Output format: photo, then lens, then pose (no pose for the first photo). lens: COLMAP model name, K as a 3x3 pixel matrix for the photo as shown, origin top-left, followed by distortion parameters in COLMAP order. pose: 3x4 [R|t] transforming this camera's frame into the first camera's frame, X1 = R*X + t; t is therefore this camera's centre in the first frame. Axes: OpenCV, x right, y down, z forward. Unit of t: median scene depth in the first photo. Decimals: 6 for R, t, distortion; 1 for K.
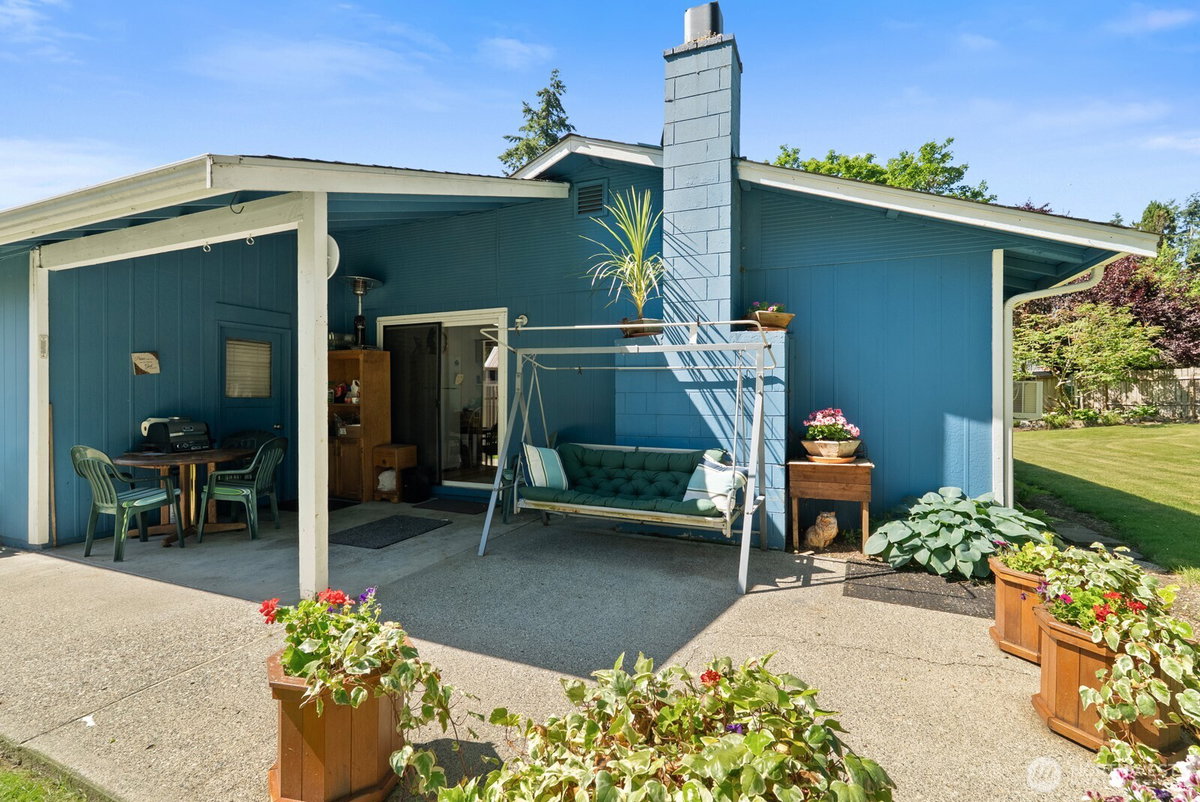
lens RADIAL K [[533.5, 0, 601.8], [0, 533.5, 401.9], [0, 0, 1]] dist [-0.001319, 0.000240]
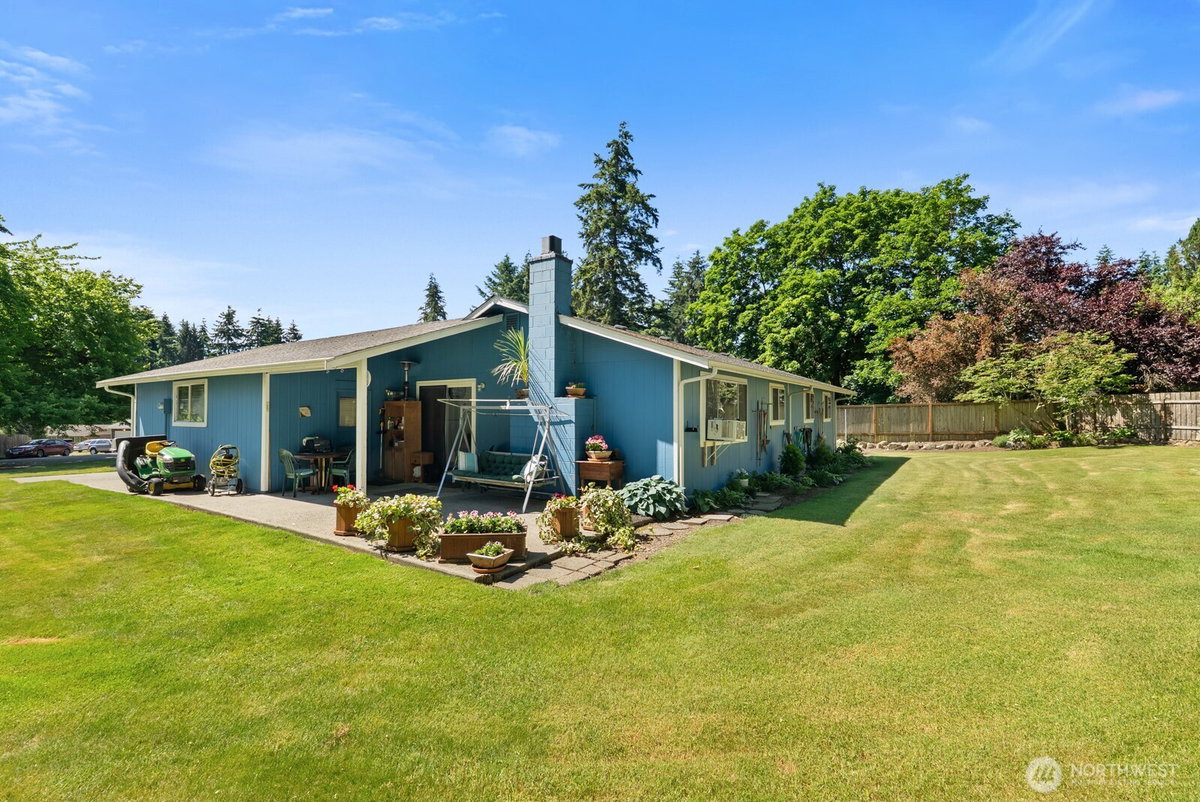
lens RADIAL K [[538.8, 0, 602.4], [0, 538.8, 408.1], [0, 0, 1]] dist [-0.001372, 0.000116]
pose [[0.981657, -0.003092, -0.190633, 0.592813], [-0.000329, 0.999840, -0.017912, -0.038969], [0.190657, 0.017646, 0.981498, -0.727365]]
